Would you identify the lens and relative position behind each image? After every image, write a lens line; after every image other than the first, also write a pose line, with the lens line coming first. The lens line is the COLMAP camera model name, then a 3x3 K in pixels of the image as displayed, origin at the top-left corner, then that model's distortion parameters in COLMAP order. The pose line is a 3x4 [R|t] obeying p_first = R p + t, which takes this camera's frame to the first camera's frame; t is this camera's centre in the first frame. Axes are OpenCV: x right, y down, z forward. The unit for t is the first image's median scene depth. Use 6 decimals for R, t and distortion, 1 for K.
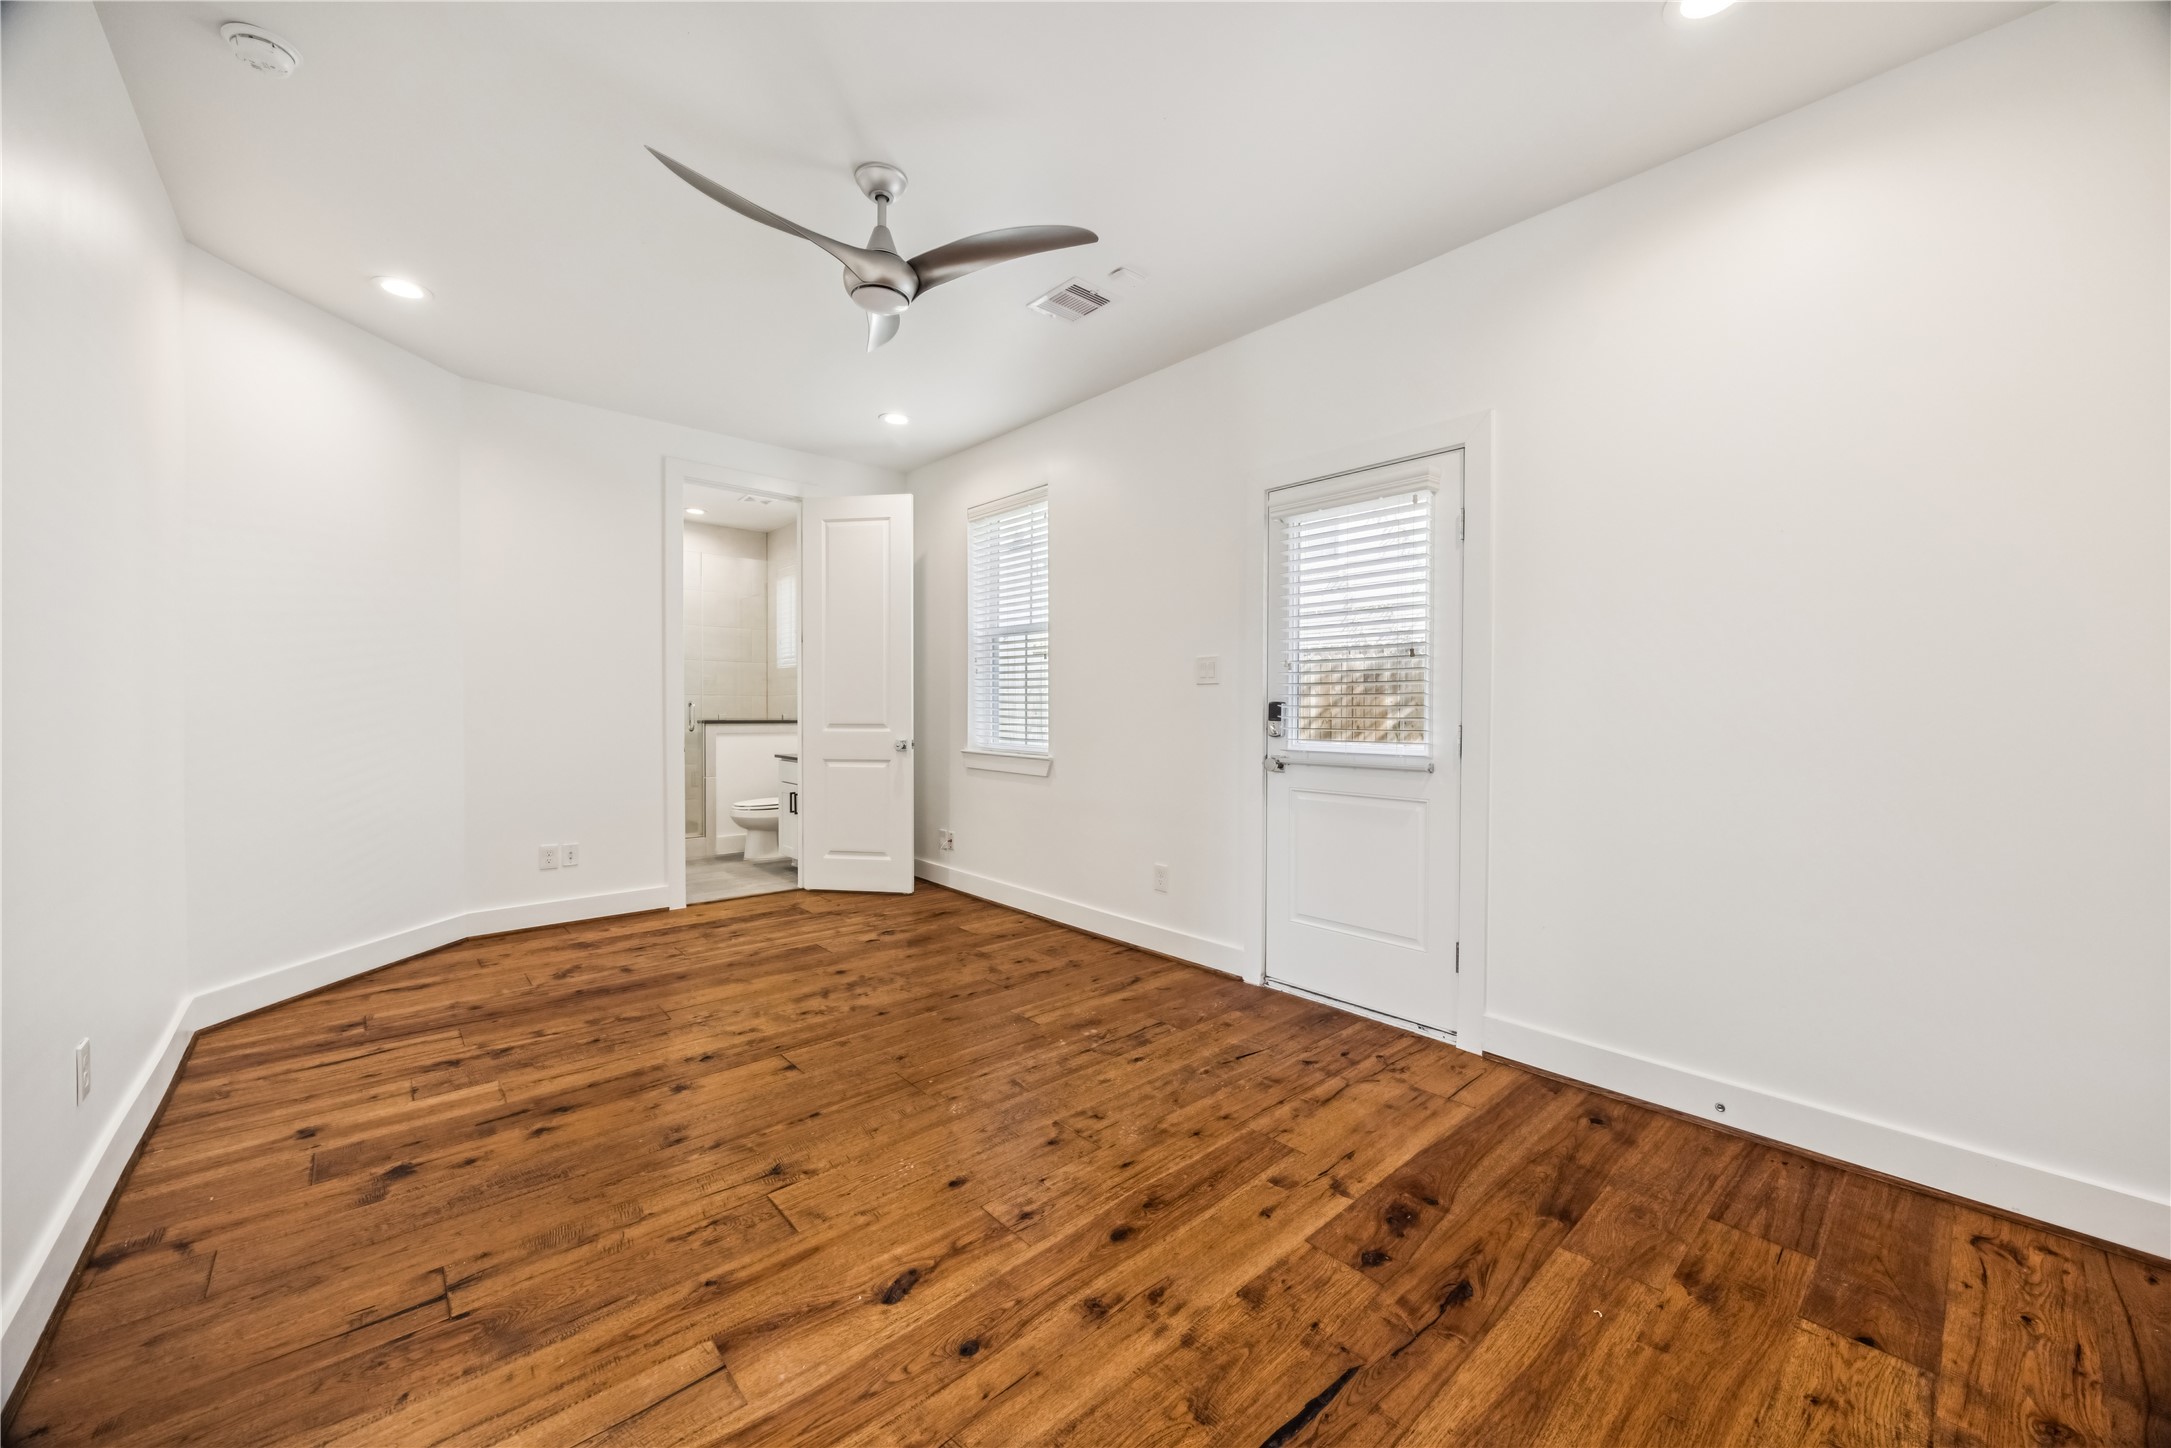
lens RADIAL K [[814.5, 0, 1094.7], [0, 814.5, 717.3], [0, 0, 1]] dist [-0.002253, -0.000268]
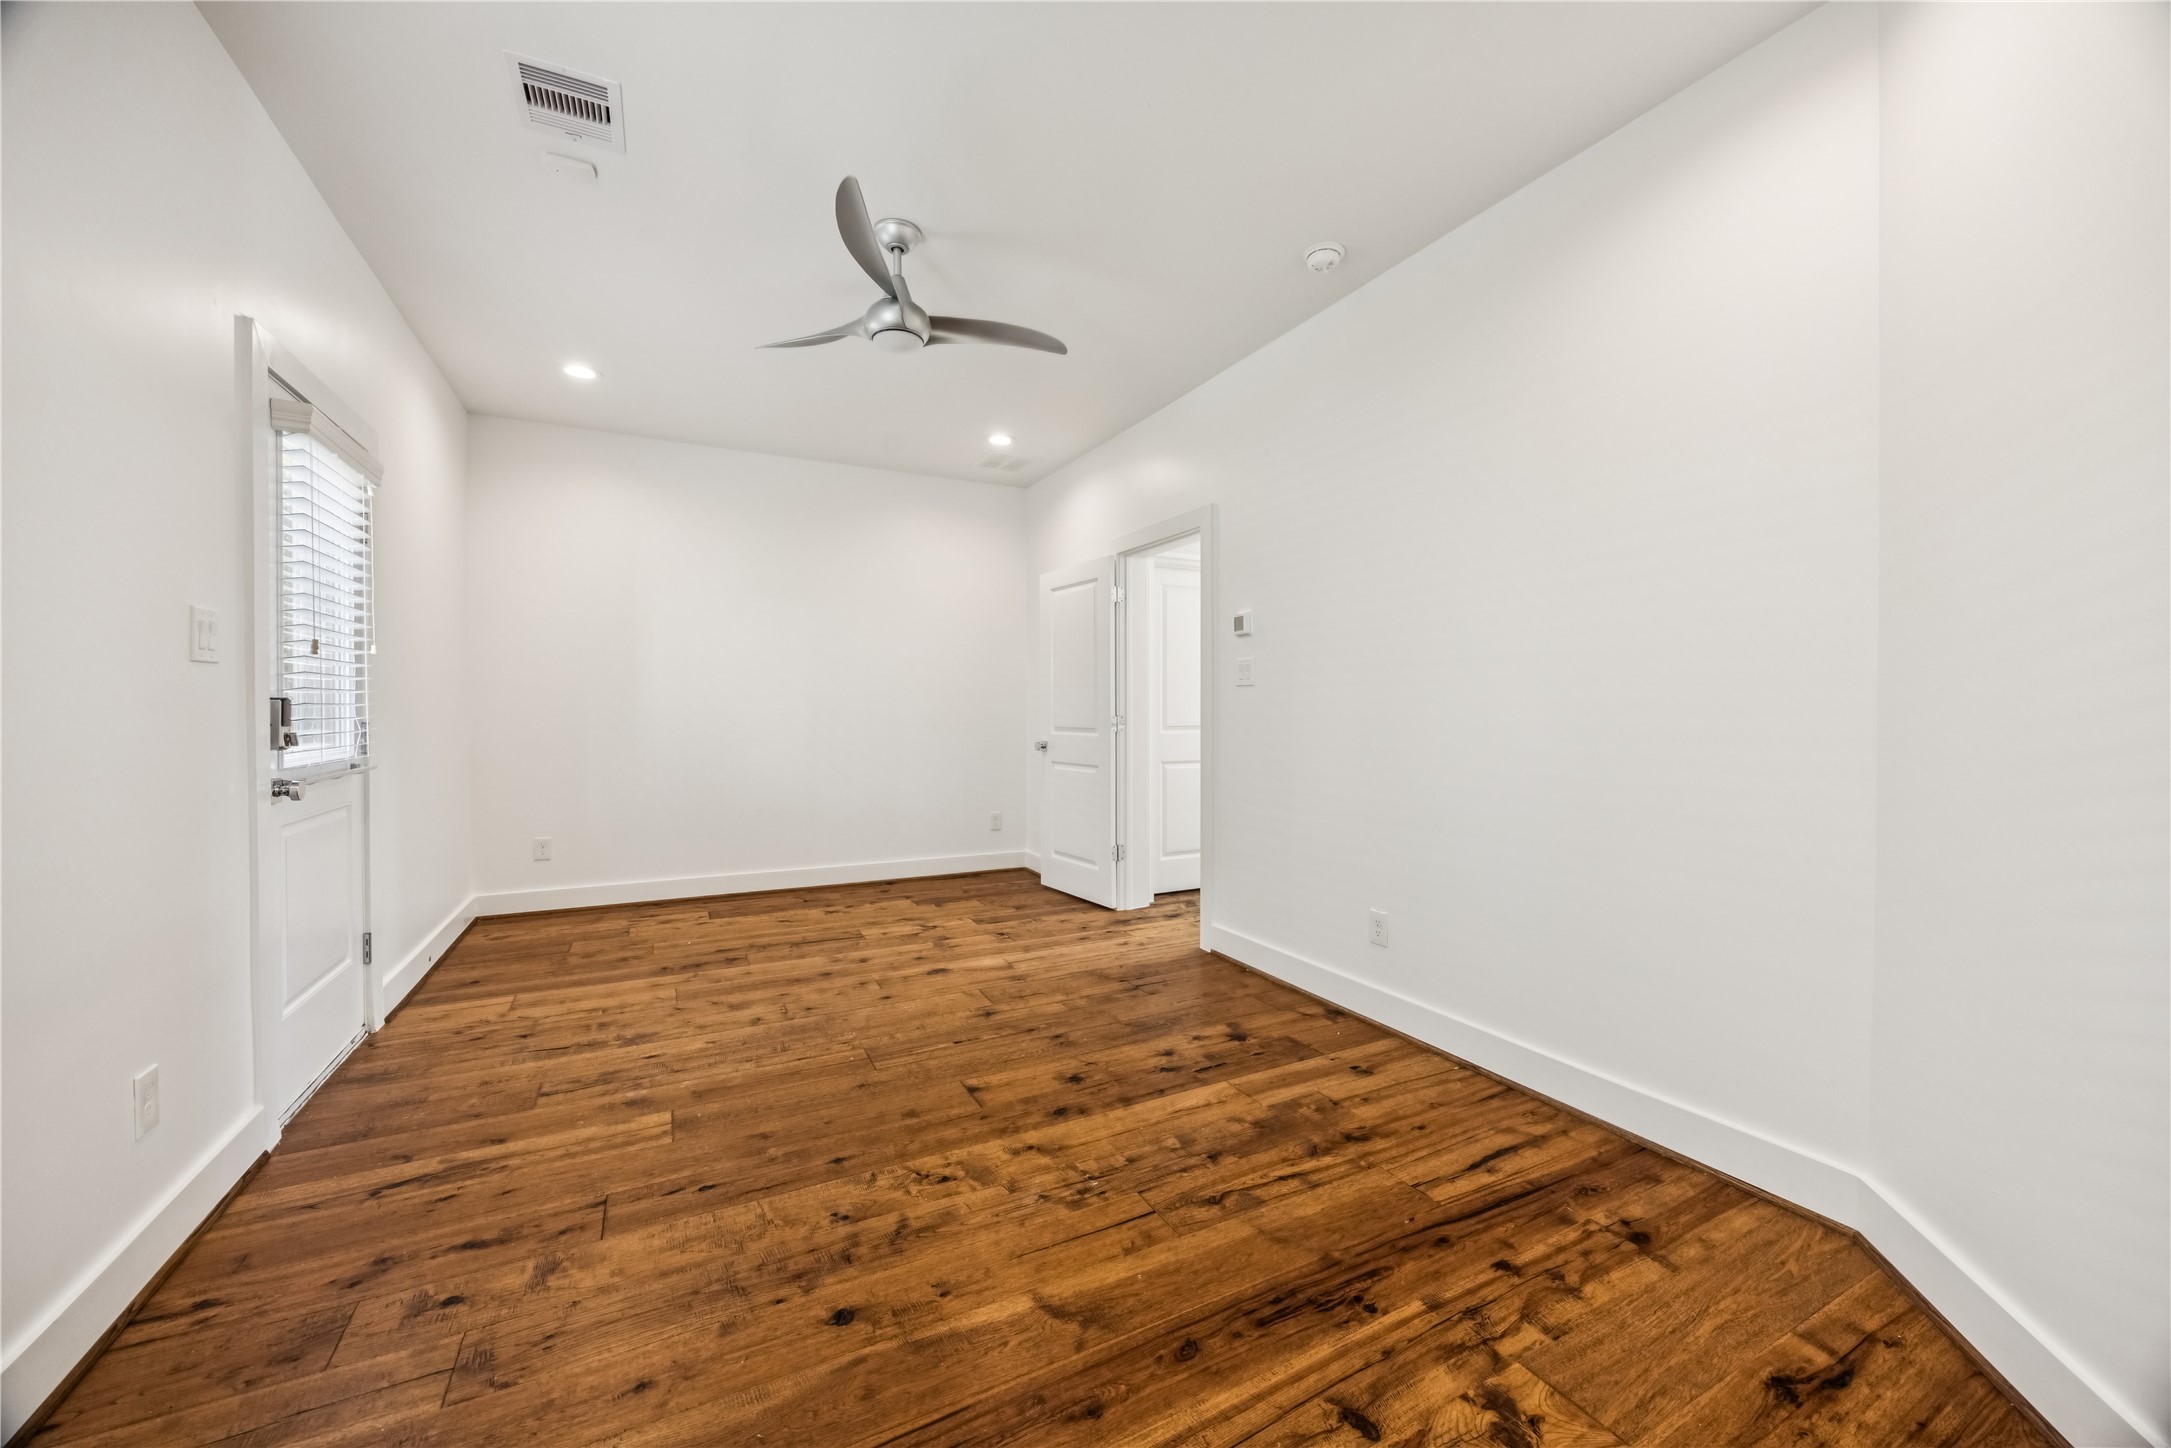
lens RADIAL K [[819.3, 0, 1084.8], [0, 819.3, 715.2], [0, 0, 1]] dist [-0.002746, -0.000684]
pose [[-0.964969, -0.006015, 0.262293, -0.748517], [-0.000143, 0.999749, 0.022401, -0.024807], [-0.262362, 0.021579, -0.964728, 1.880942]]
